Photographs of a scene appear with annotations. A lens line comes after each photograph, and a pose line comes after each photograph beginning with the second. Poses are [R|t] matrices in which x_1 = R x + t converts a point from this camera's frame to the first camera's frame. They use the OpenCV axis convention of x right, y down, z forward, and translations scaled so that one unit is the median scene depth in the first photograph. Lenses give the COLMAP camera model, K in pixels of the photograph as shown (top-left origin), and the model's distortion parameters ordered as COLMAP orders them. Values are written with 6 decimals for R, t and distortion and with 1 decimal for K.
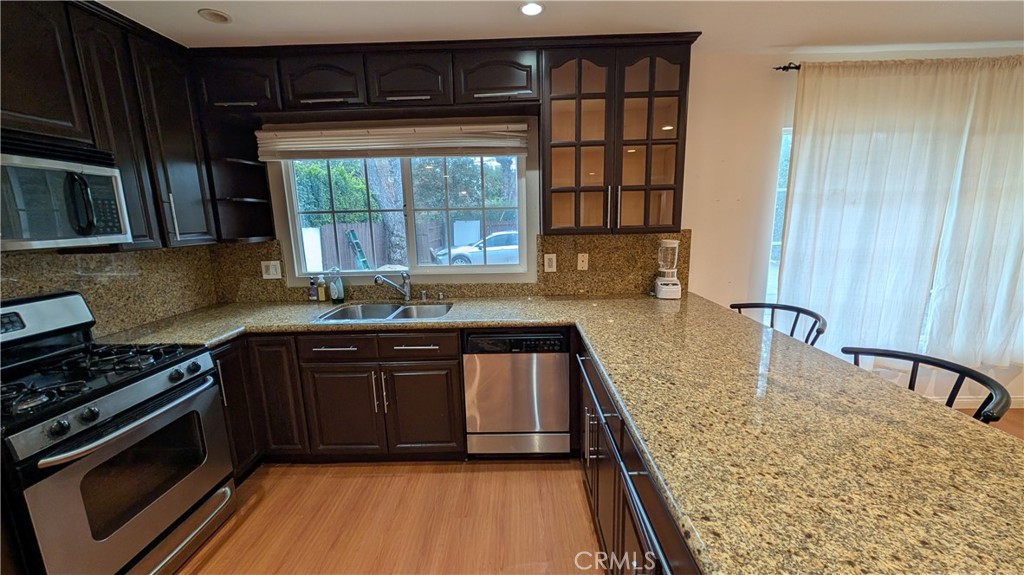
lens RADIAL K [[388.0, 0, 513.5], [0, 388.0, 286.8], [0, 0, 1]] dist [-0.000432, 0.000907]
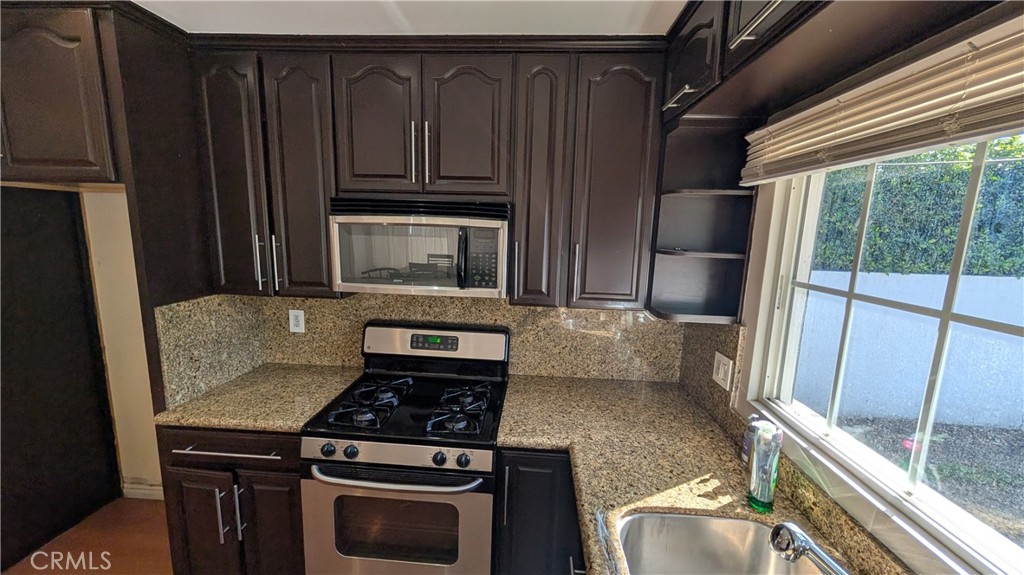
lens RADIAL K [[388.0, 0, 512.1], [0, 388.0, 285.2], [0, 0, 1]] dist [-0.000432, 0.000907]
pose [[-0.047988, 0.169129, -0.984425, -0.064228], [-0.210341, 0.961749, 0.175486, -0.240824], [0.976450, 0.215486, -0.010578, 0.792714]]
